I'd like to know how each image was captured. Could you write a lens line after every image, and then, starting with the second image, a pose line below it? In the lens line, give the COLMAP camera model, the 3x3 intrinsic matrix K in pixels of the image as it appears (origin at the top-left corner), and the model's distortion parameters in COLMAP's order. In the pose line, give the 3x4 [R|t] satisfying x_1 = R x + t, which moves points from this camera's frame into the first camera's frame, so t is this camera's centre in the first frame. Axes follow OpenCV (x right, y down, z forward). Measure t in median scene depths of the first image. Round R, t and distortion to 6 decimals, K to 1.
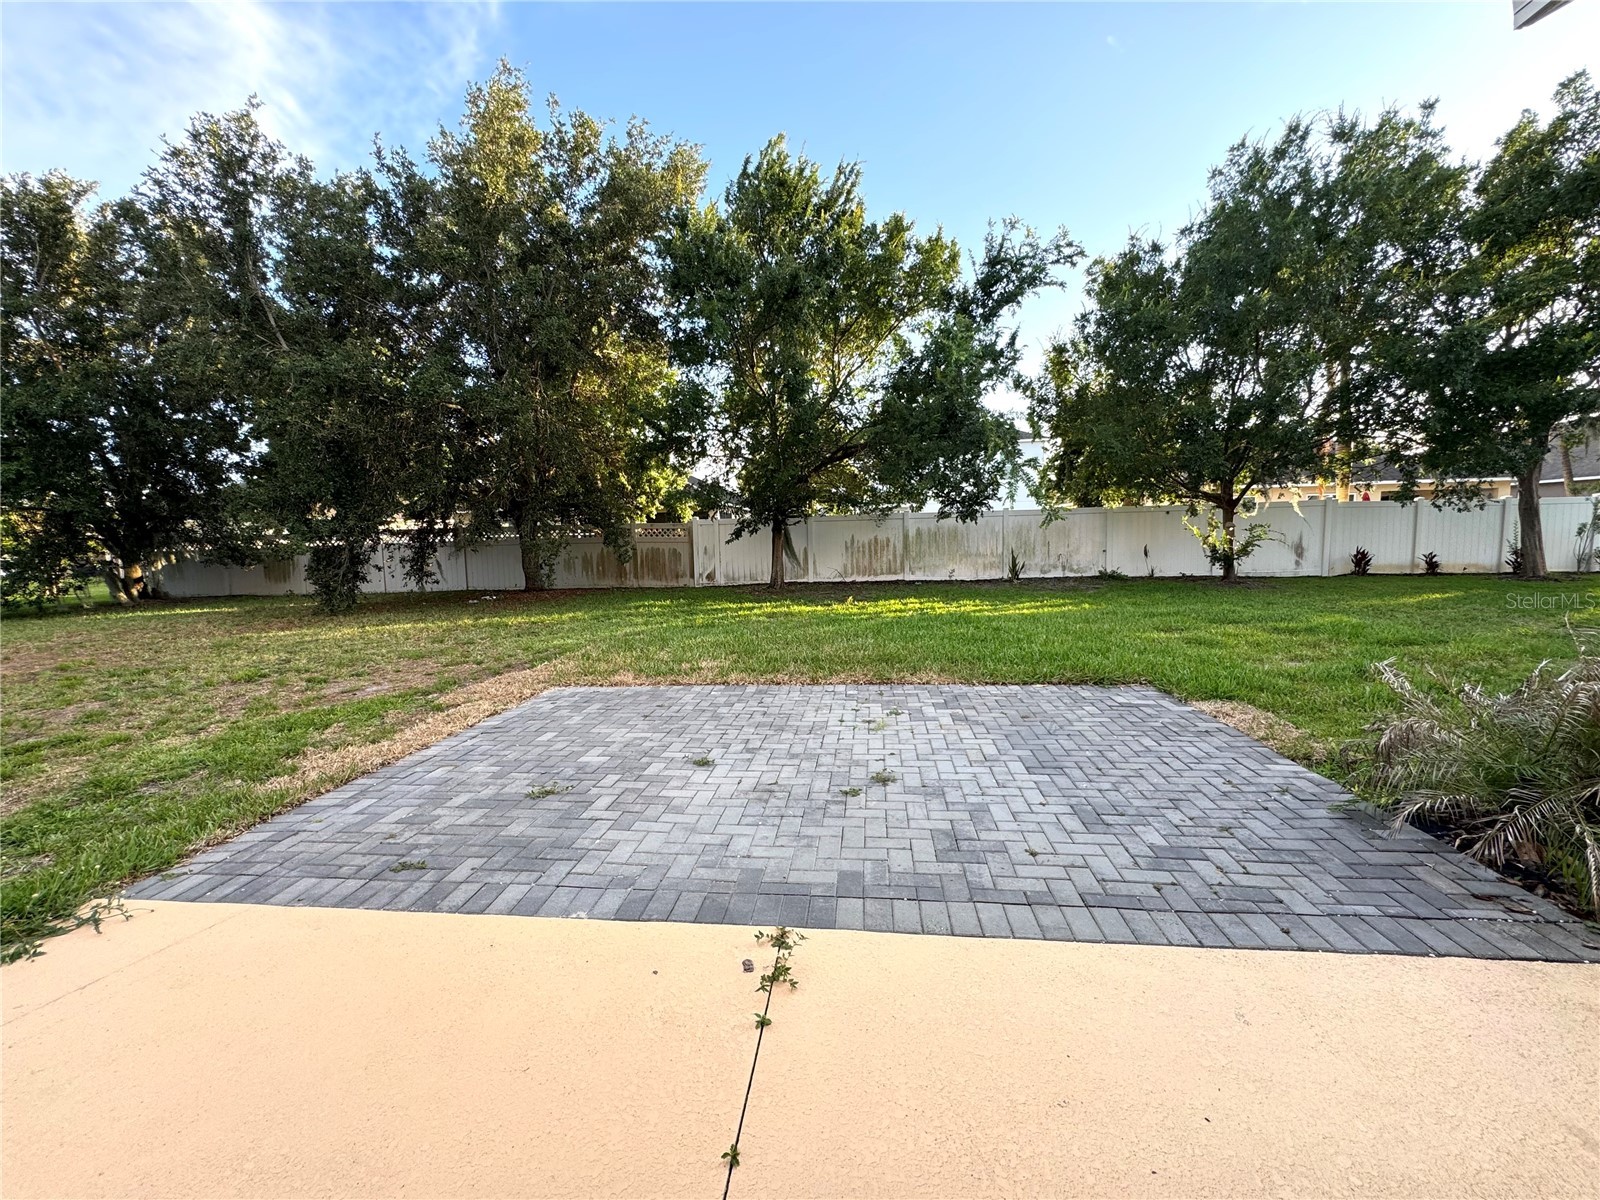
lens RADIAL K [[649.3, 0, 802.2], [0, 649.3, 594.8], [0, 0, 1]] dist [-0.001163, 0.000192]
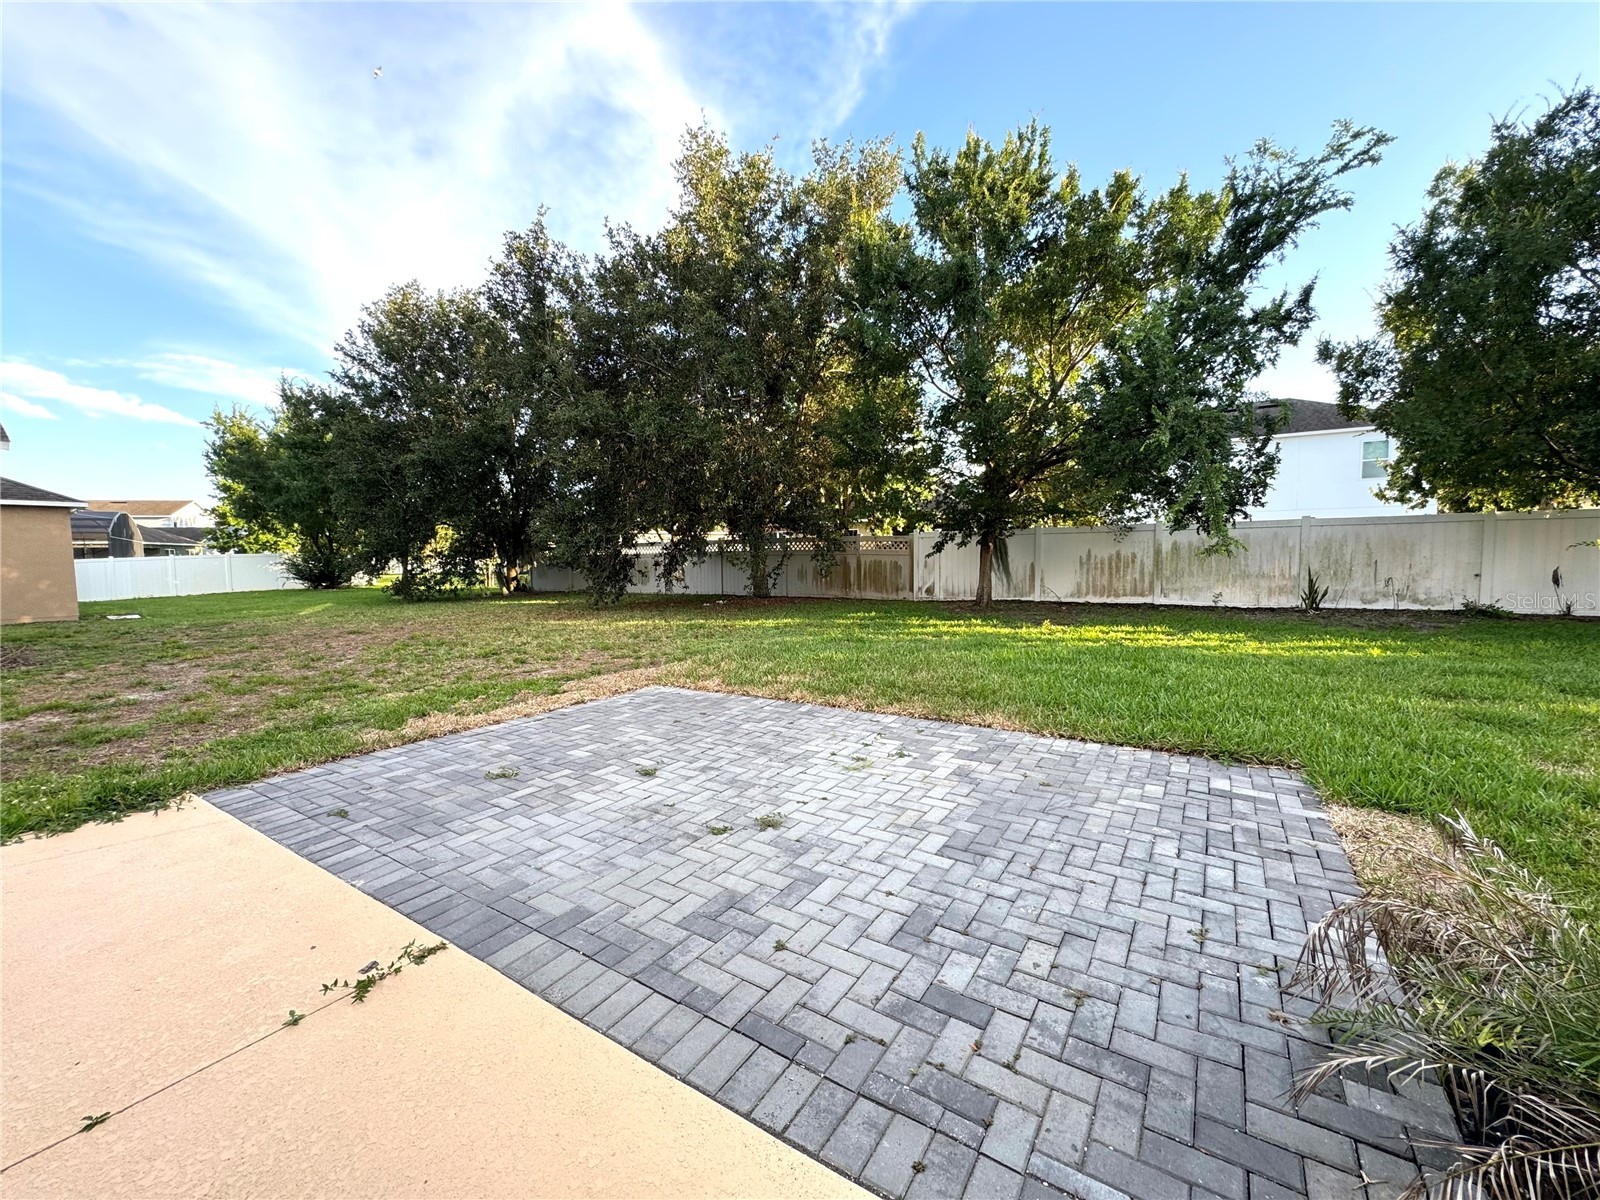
lens RADIAL K [[649.3, 0, 802.2], [0, 649.3, 594.8], [0, 0, 1]] dist [-0.001163, 0.000192]
pose [[0.890062, 0.040088, -0.454074, 0.440978], [-0.048536, 0.998797, -0.006958, -0.020661], [0.453249, 0.028232, 0.890937, 0.170482]]
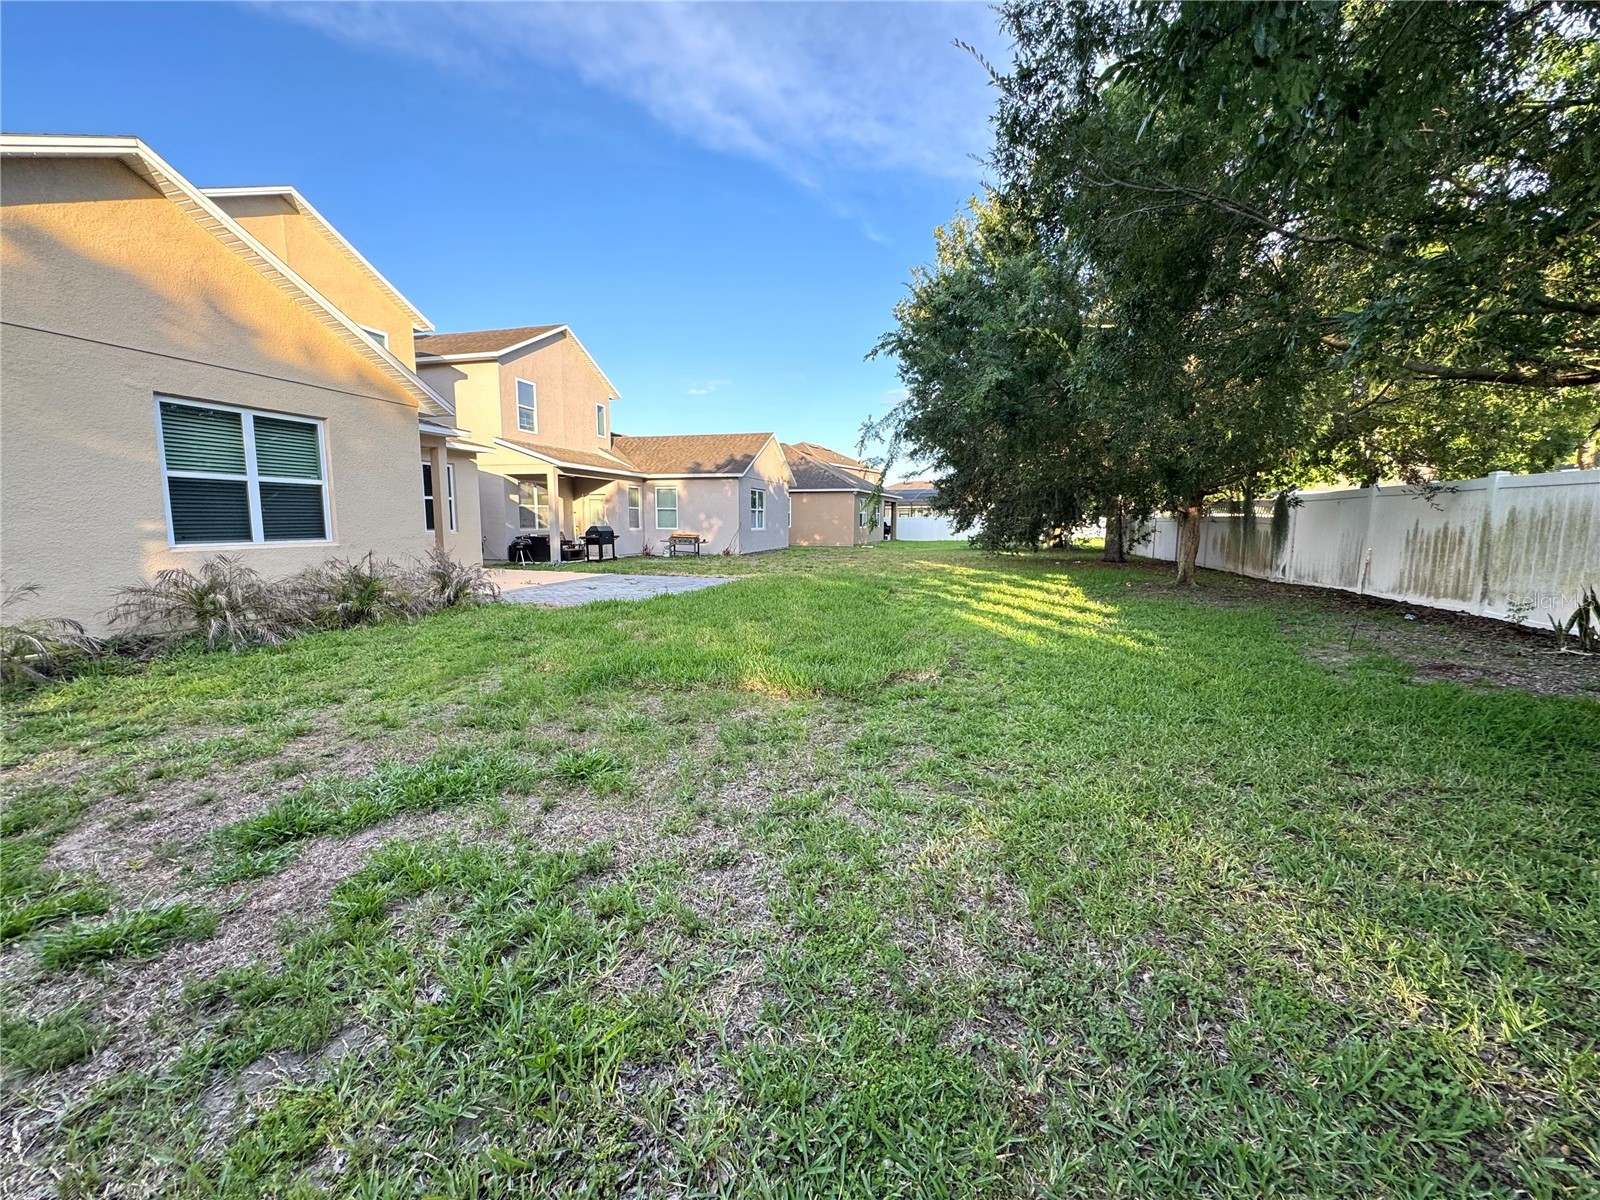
lens RADIAL K [[649.3, 0, 802.2], [0, 649.3, 594.8], [0, 0, 1]] dist [-0.001163, 0.000192]
pose [[-0.158664, 0.136397, -0.977866, 2.368122], [-0.092791, 0.983968, 0.152304, -0.214597], [0.982963, 0.114902, -0.143464, 1.883995]]
